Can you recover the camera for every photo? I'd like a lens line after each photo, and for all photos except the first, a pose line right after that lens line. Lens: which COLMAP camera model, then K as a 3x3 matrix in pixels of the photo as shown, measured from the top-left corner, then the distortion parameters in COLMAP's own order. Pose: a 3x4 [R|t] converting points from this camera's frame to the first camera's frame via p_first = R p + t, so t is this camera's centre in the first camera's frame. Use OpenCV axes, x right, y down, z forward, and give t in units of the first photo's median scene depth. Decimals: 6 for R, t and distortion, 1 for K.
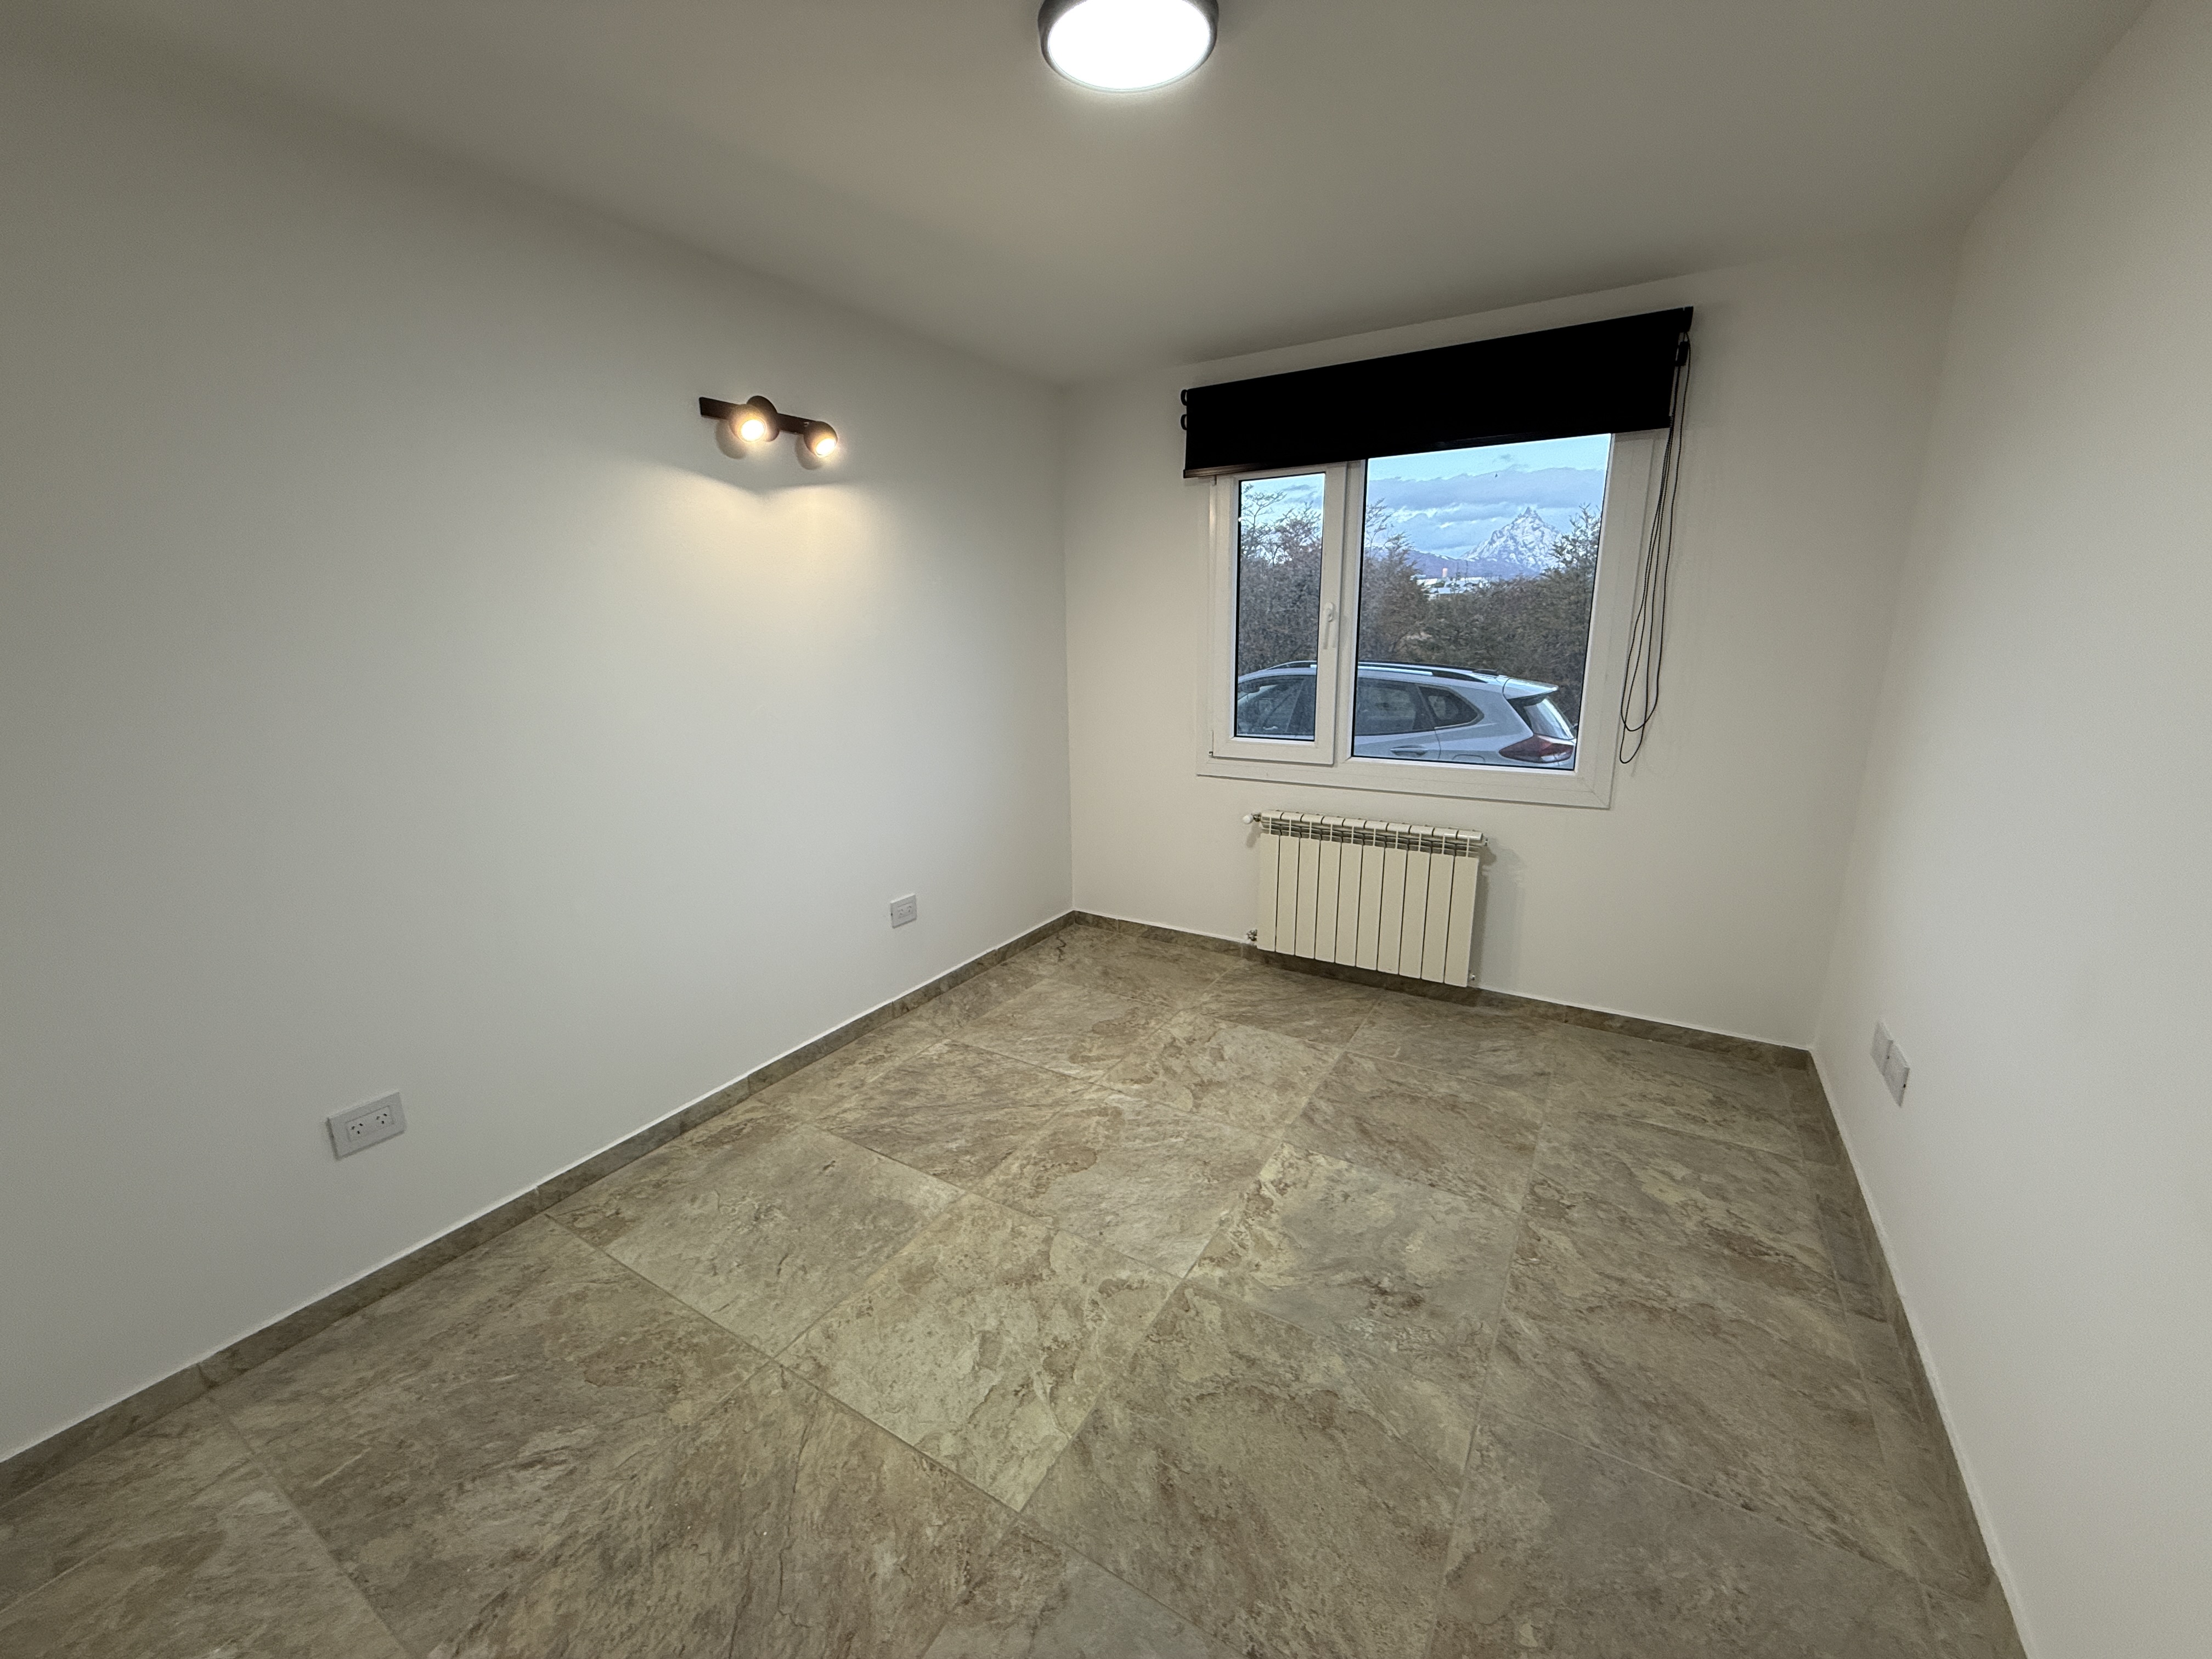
lens RADIAL K [[876.4, 0, 1099.8], [0, 876.4, 832.3], [0, 0, 1]] dist [-0.000461, 0.000118]
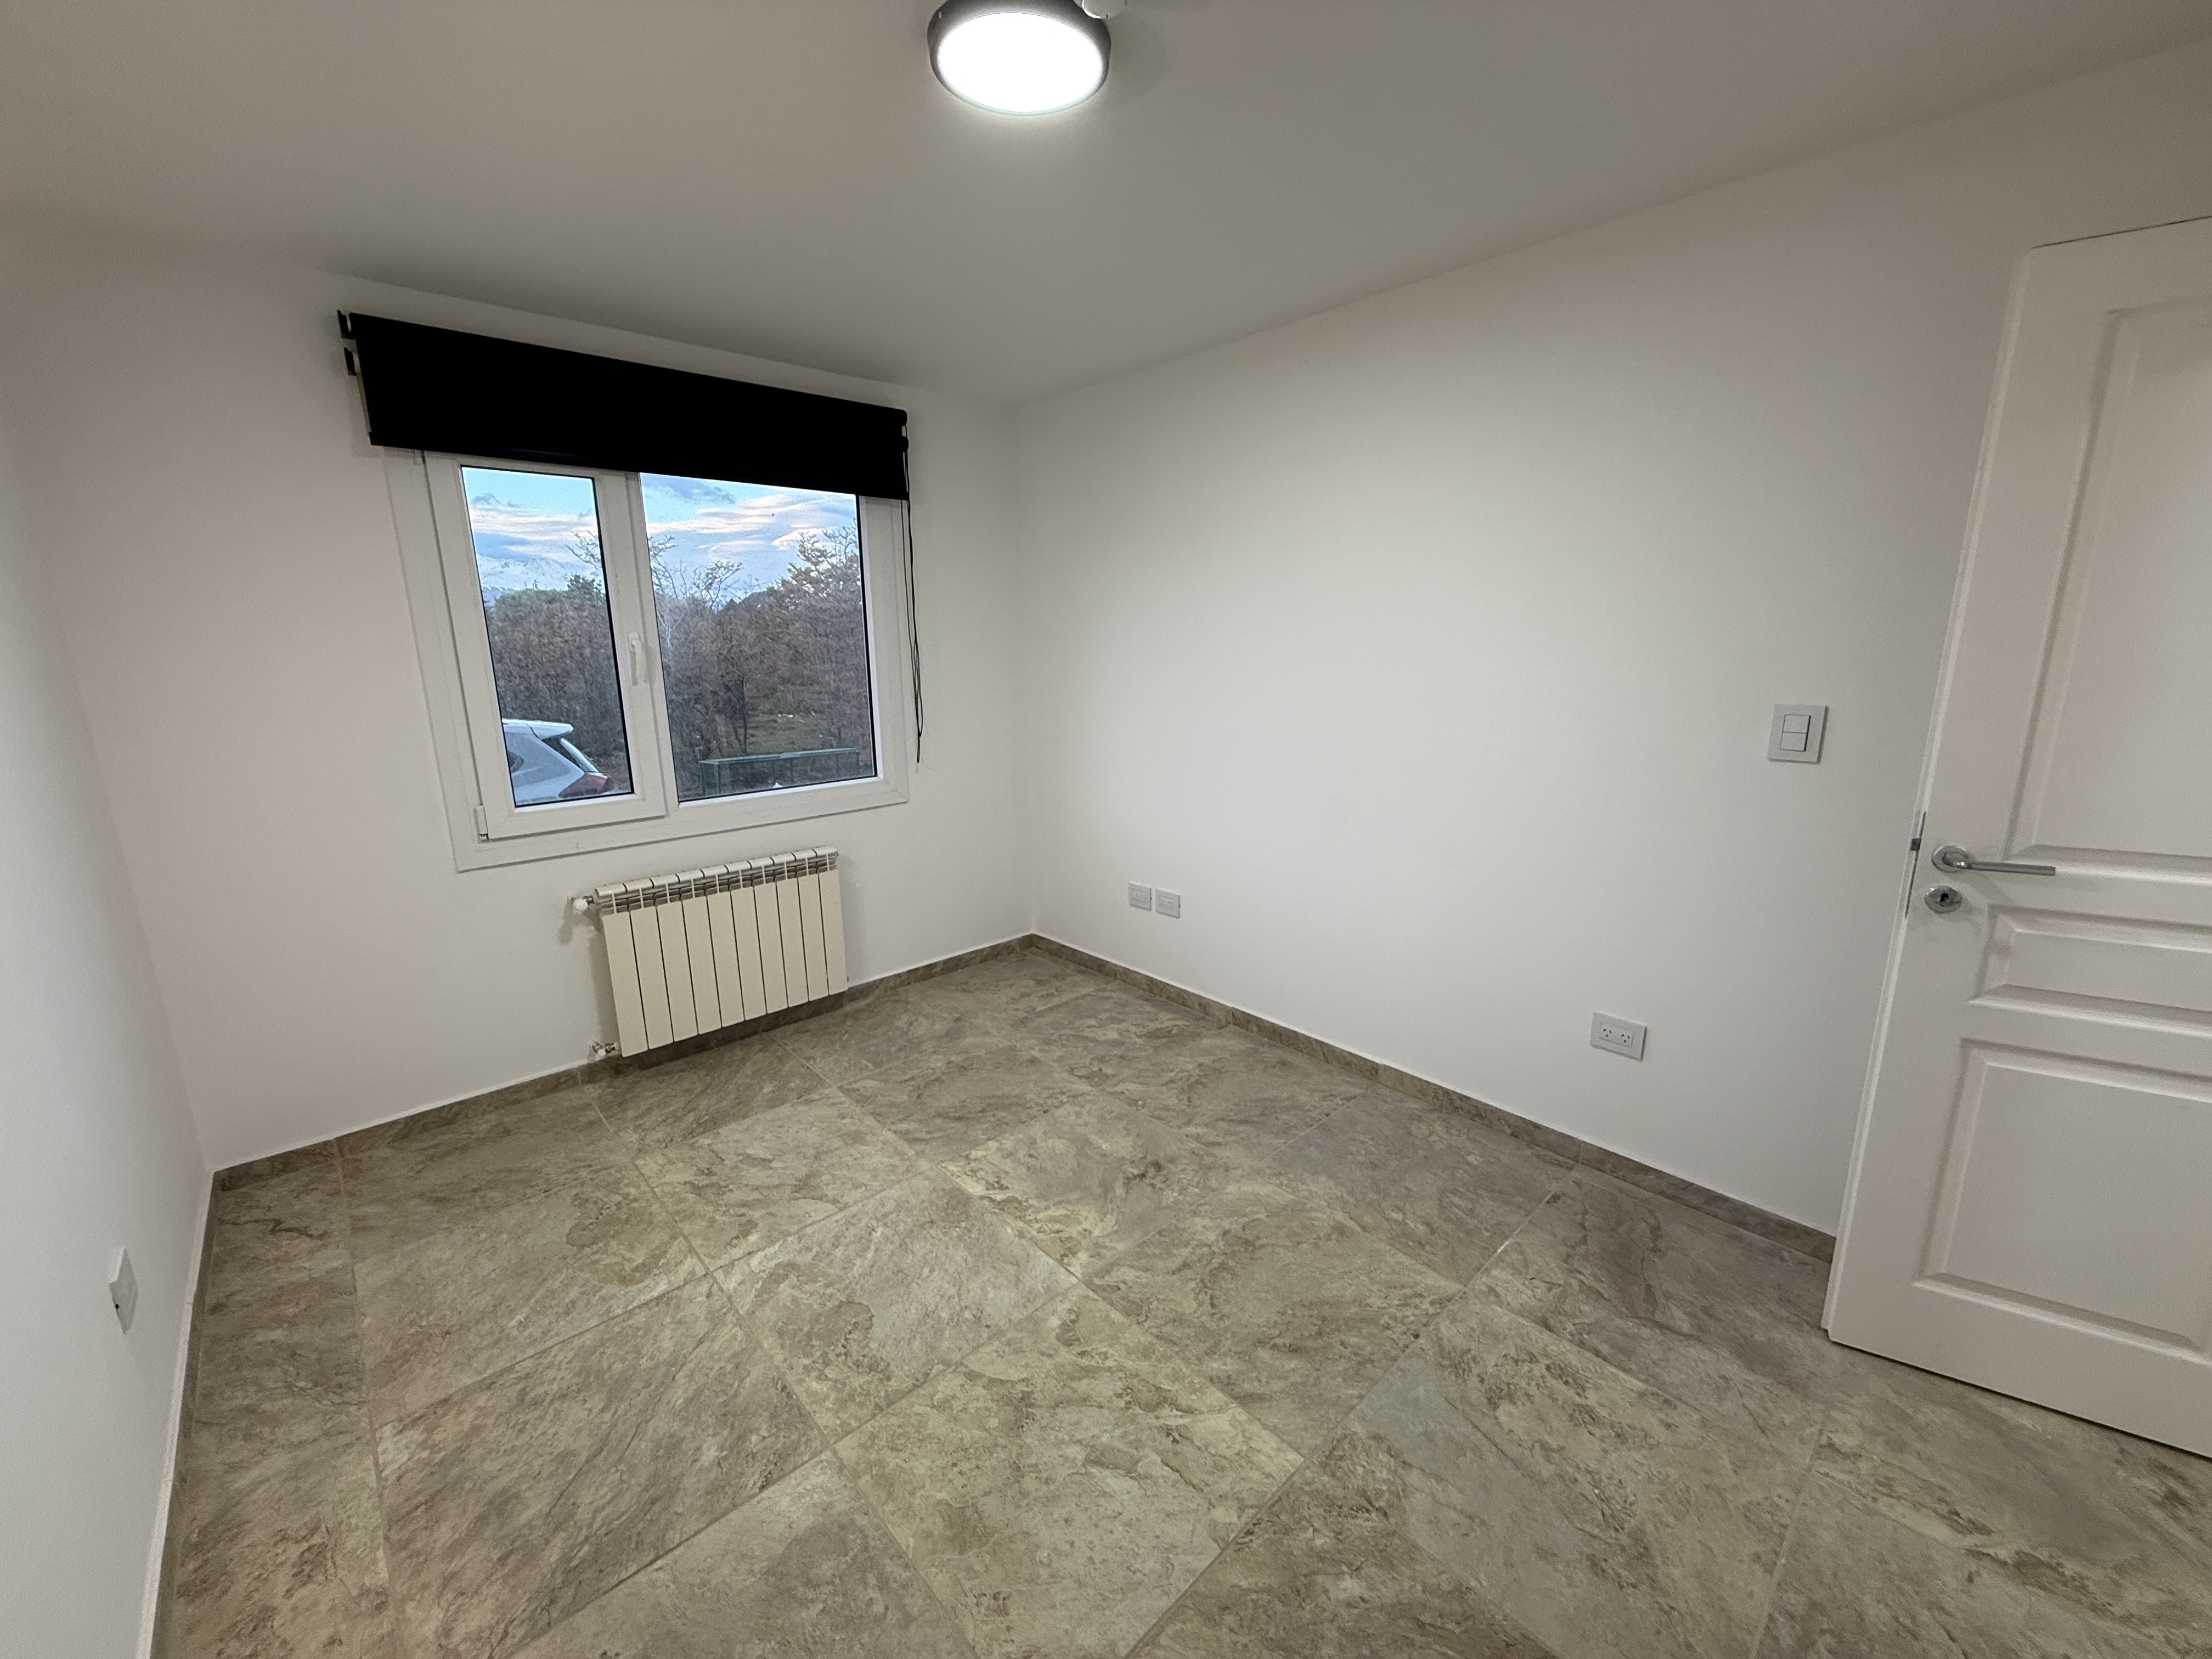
lens RADIAL K [[876.4, 0, 1099.8], [0, 876.4, 832.3], [0, 0, 1]] dist [-0.000461, 0.000118]
pose [[0.273260, -0.198511, 0.941235, -0.656333], [0.235922, 0.962421, 0.134486, -0.112031], [-0.932561, 0.185308, 0.309824, 0.483935]]
